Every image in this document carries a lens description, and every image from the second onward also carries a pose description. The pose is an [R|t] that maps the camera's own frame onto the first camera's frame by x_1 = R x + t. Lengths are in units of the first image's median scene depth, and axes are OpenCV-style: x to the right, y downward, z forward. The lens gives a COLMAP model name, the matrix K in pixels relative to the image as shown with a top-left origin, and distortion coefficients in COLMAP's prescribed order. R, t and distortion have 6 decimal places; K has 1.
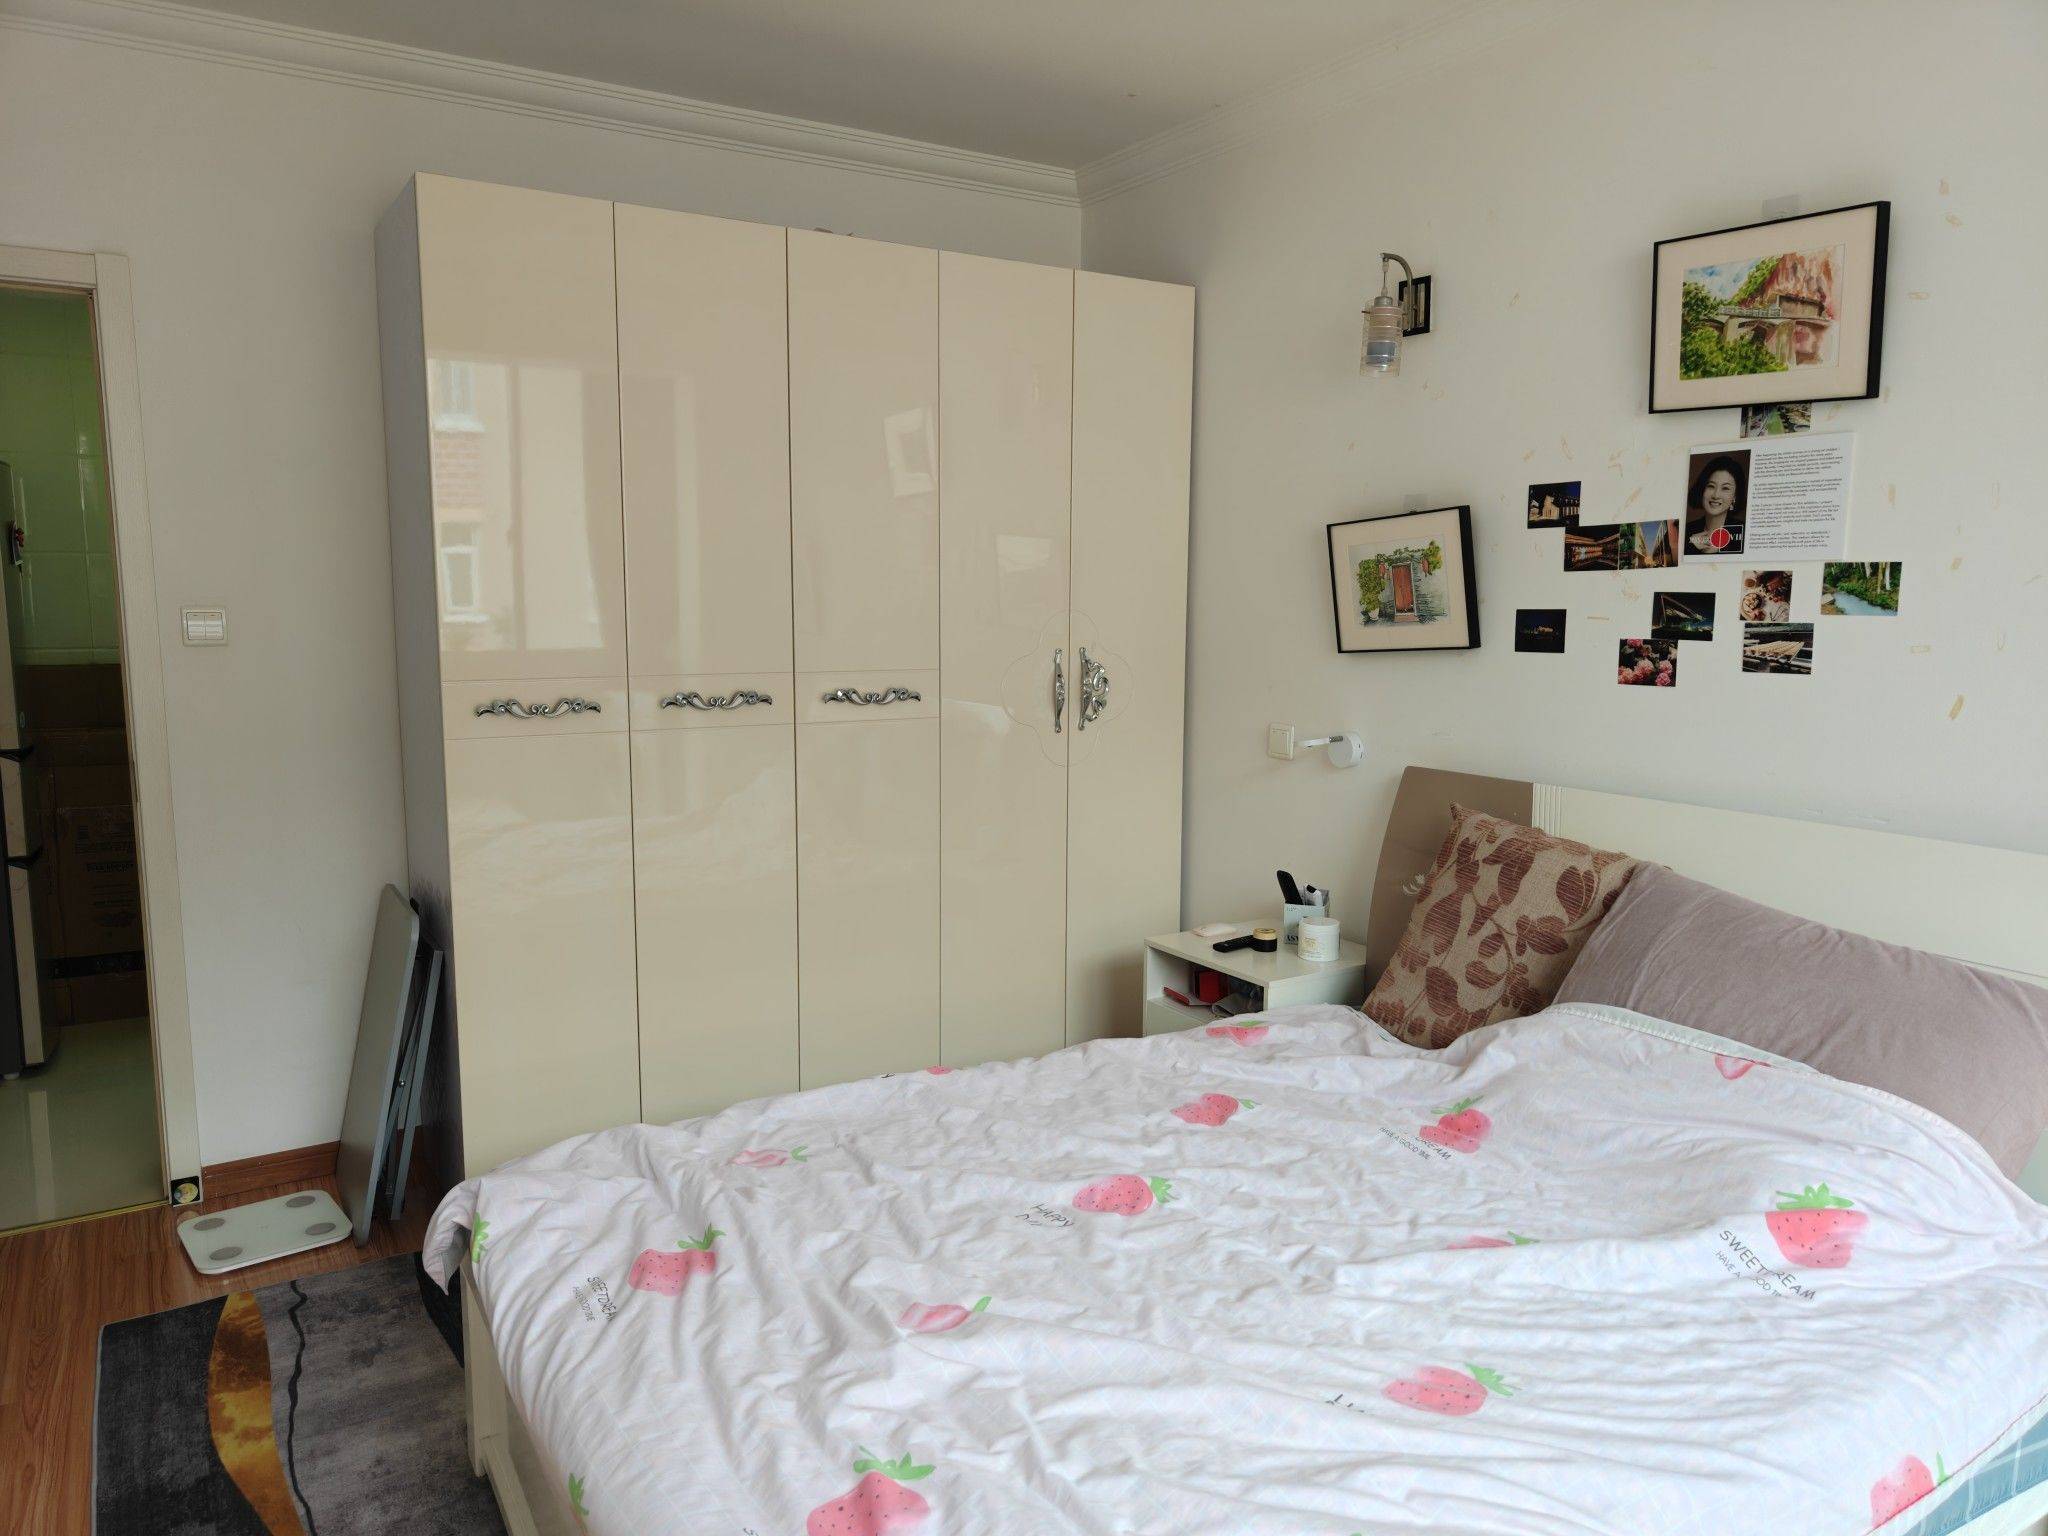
lens RADIAL K [[1424.5, 0, 1042.6], [0, 1424.5, 779.1], [0, 0, 1]] dist [0.014833, -0.013285]
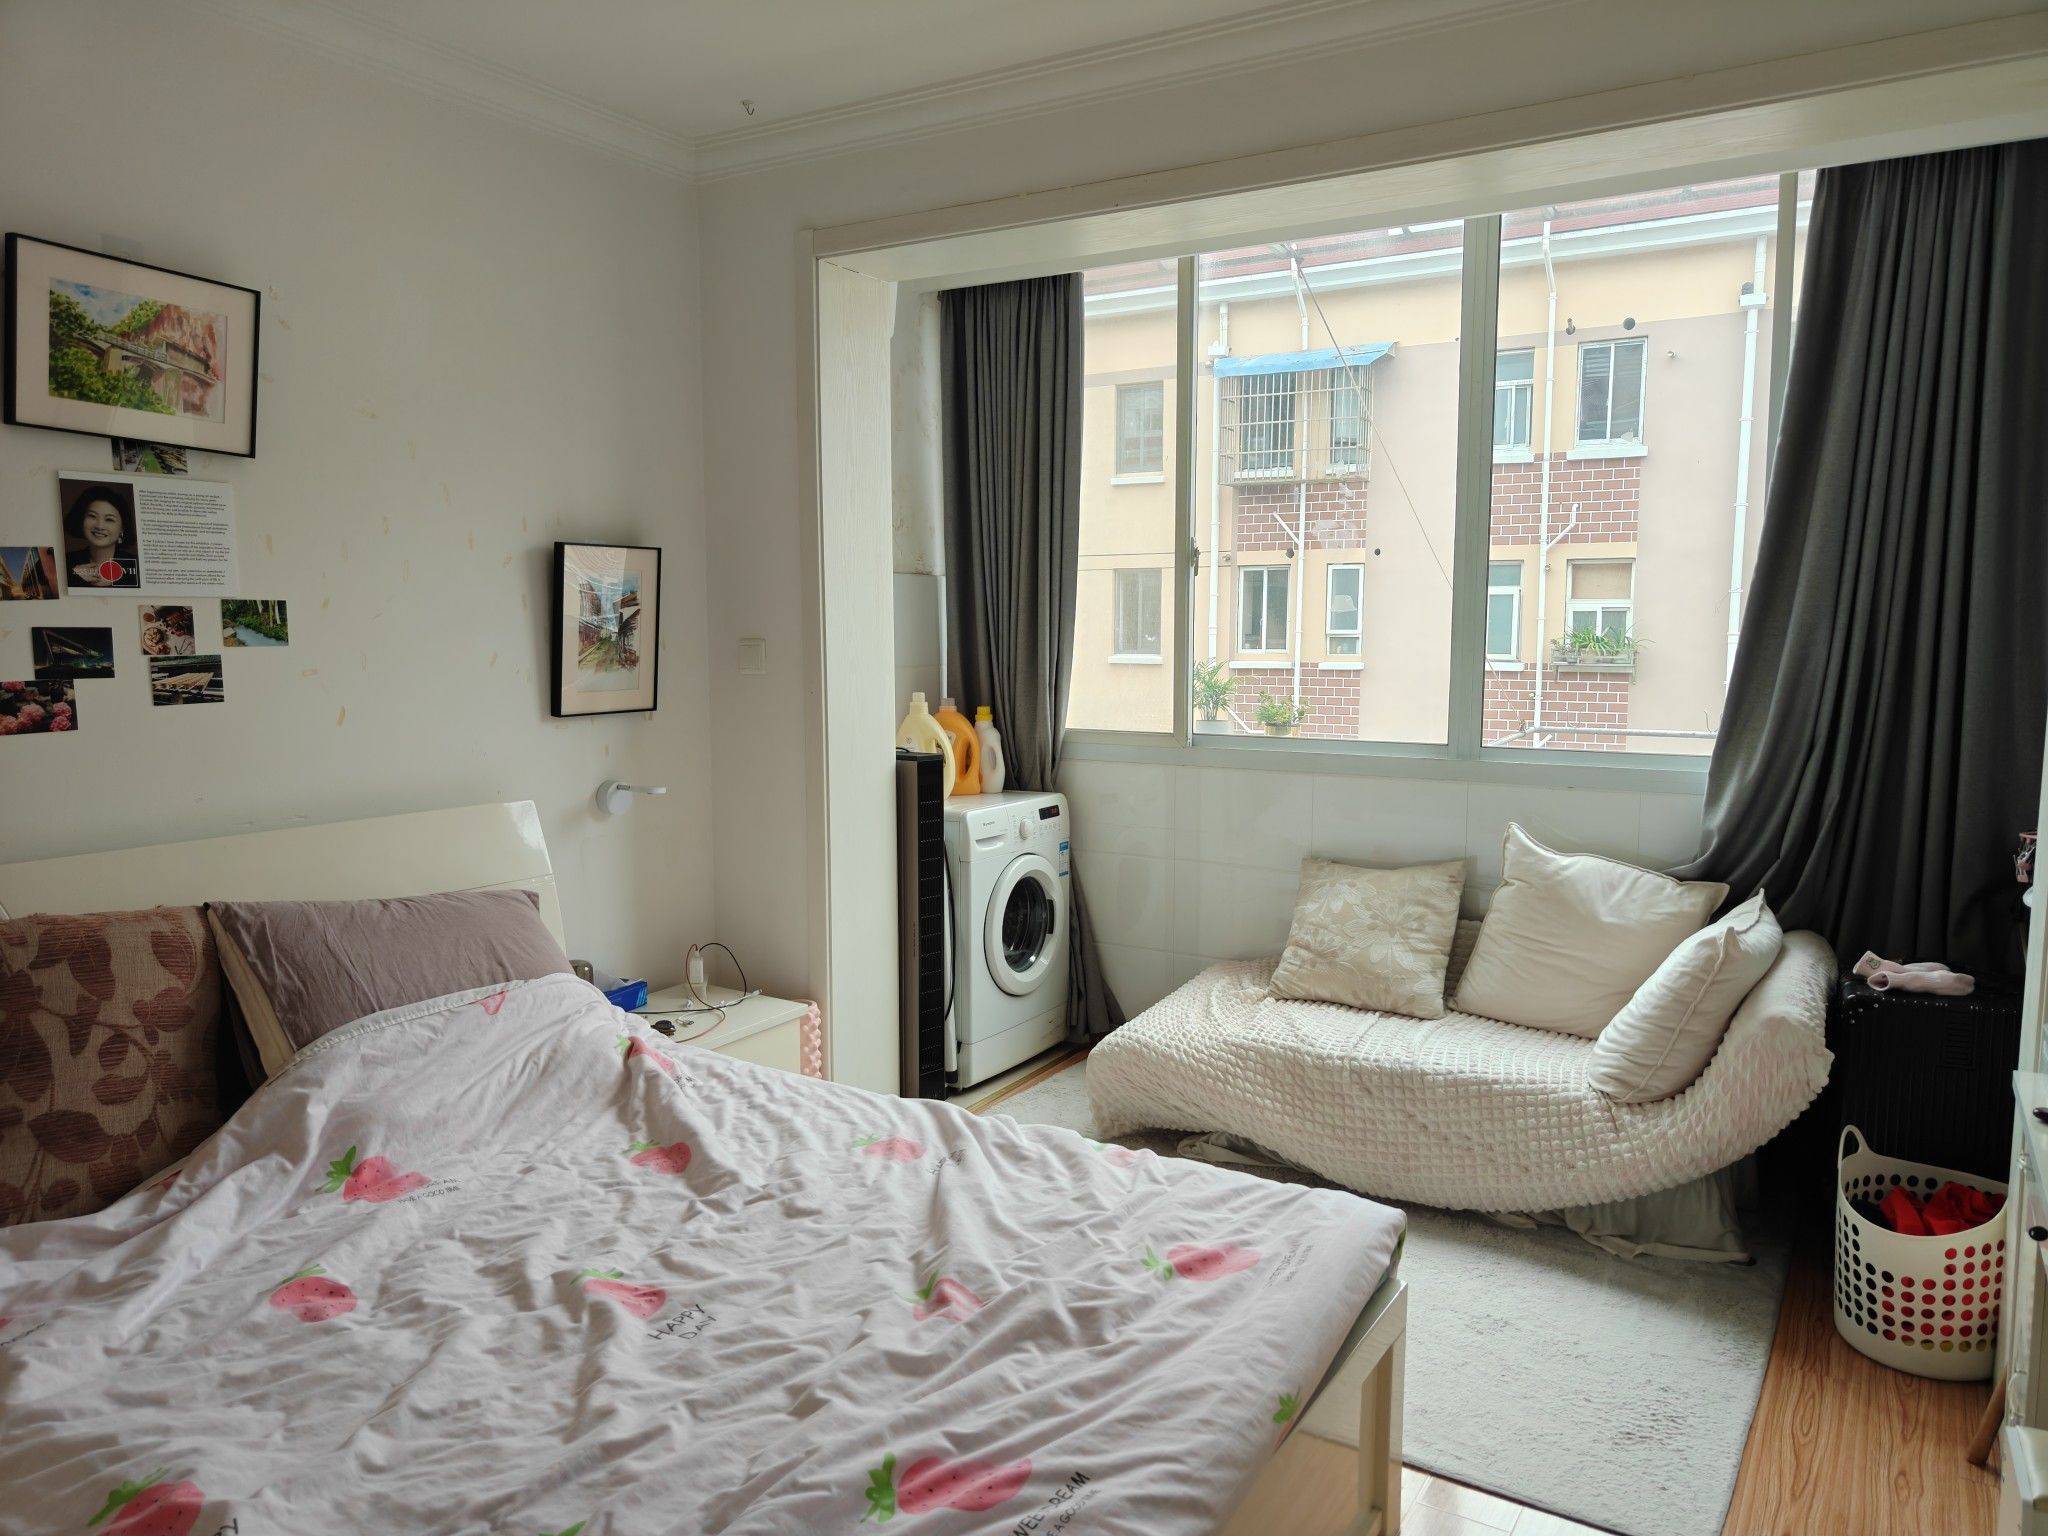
lens RADIAL K [[1424.5, 0, 1031.5], [0, 1424.5, 778.5], [0, 0, 1]] dist [0.014833, -0.013285]
pose [[-0.440591, -0.103470, 0.891725, -0.696071], [0.114997, 0.978646, 0.170374, -0.128394], [-0.890312, 0.177611, -0.419284, 0.902839]]
